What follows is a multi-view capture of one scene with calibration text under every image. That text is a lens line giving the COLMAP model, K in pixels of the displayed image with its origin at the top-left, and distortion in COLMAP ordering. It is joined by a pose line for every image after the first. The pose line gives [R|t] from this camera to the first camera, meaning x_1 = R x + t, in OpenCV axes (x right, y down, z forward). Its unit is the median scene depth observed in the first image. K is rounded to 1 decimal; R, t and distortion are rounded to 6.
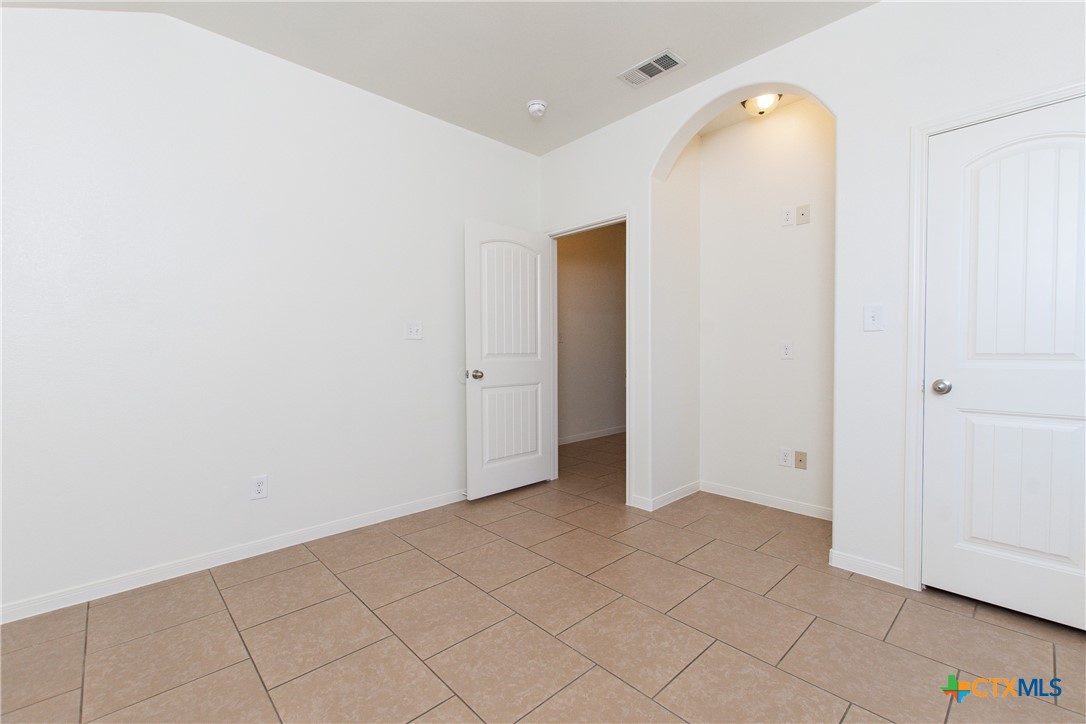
lens RADIAL K [[474.1, 0, 549.8], [0, 474.1, 355.9], [0, 0, 1]] dist [0.002745, -0.000801]
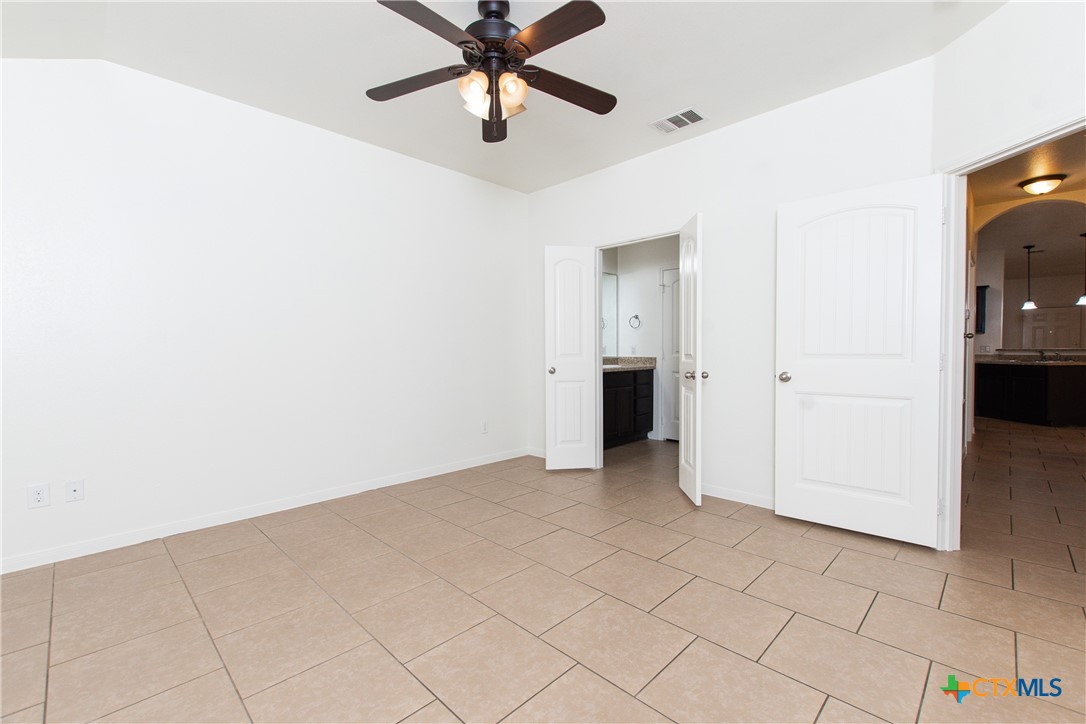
lens RADIAL K [[474.1, 0, 547.1], [0, 474.1, 351.6], [0, 0, 1]] dist [0.002745, -0.000801]
pose [[0.999488, -0.006050, 0.031408, 0.028767], [0.006383, 0.999924, -0.010536, -0.000102], [-0.031342, 0.010731, 0.999451, -0.031433]]
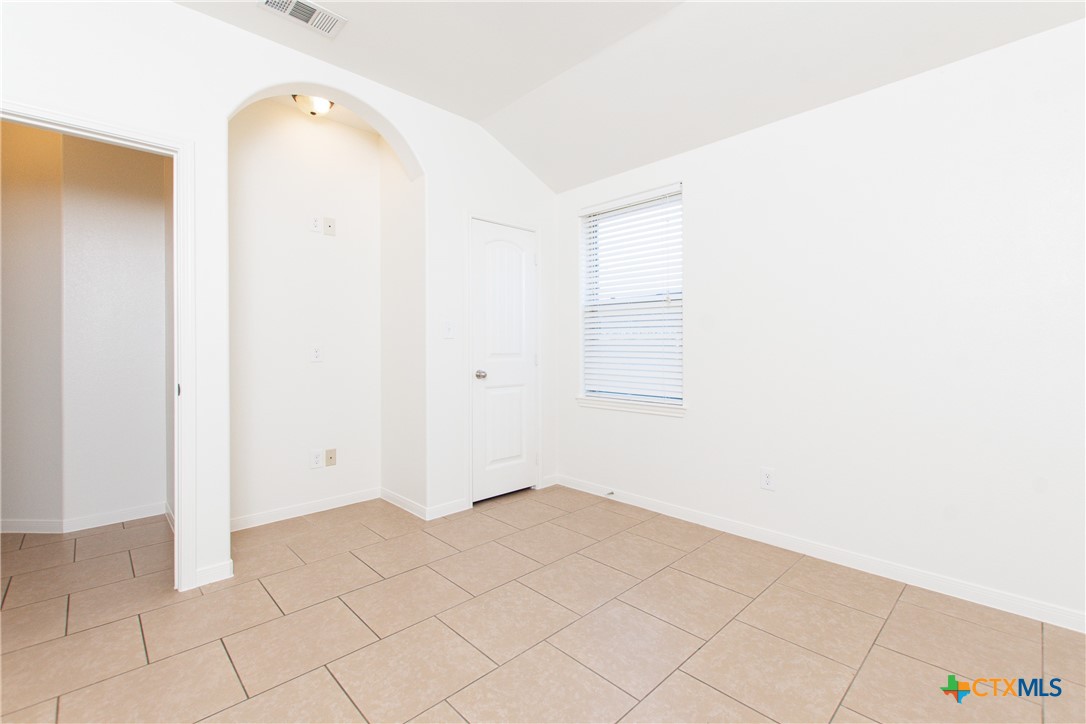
lens RADIAL K [[474.1, 0, 531.3], [0, 474.1, 364.2], [0, 0, 1]] dist [0.002745, -0.000801]
pose [[-0.000060, -0.028936, 0.999581, -0.915892], [0.022161, 0.999336, 0.028930, -0.018183], [-0.999754, 0.022153, 0.000582, 0.950988]]
